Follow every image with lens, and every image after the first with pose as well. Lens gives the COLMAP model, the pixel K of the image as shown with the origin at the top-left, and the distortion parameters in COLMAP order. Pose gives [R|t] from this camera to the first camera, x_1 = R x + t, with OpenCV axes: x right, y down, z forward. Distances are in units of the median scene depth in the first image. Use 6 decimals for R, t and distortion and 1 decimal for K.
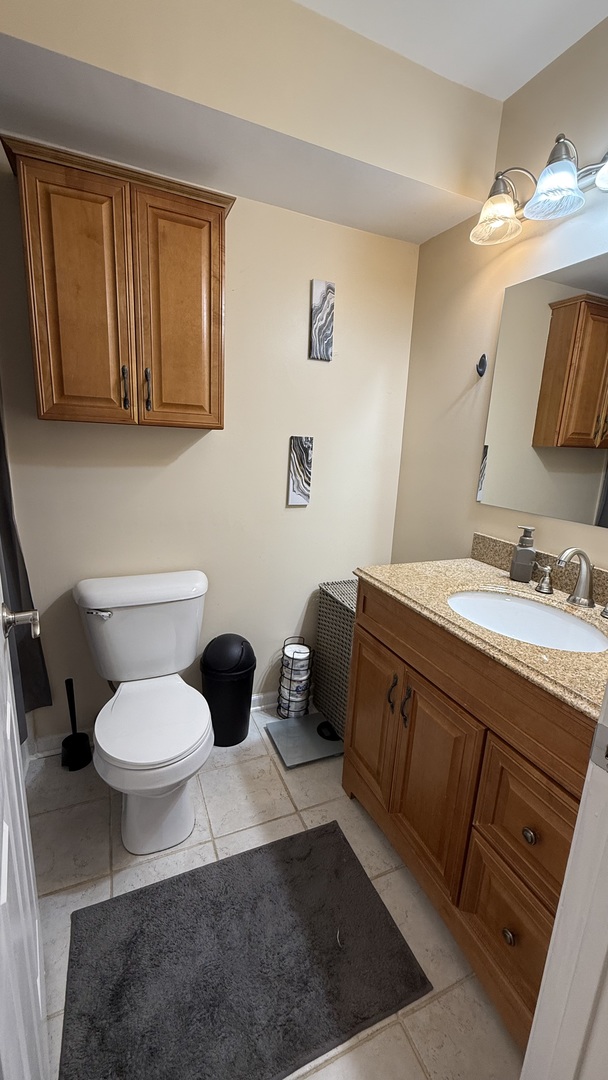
lens RADIAL K [[431.2, 0, 305.4], [0, 431.2, 538.1], [0, 0, 1]] dist [-0.000647, -0.000400]
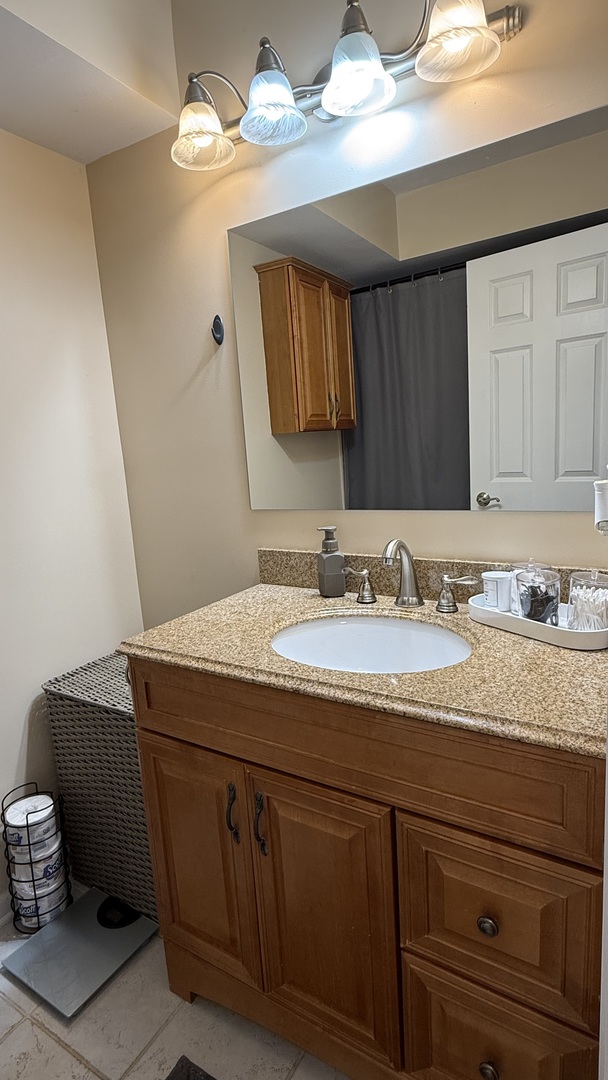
lens RADIAL K [[550.5, 0, 304.3], [0, 550.5, 540.4], [0, 0, 1]] dist [0.000495, -0.000251]
pose [[0.812141, -0.198611, 0.548617, -0.076663], [0.230109, 0.973095, 0.011641, -0.023901], [-0.536168, 0.116787, 0.835993, 0.184275]]
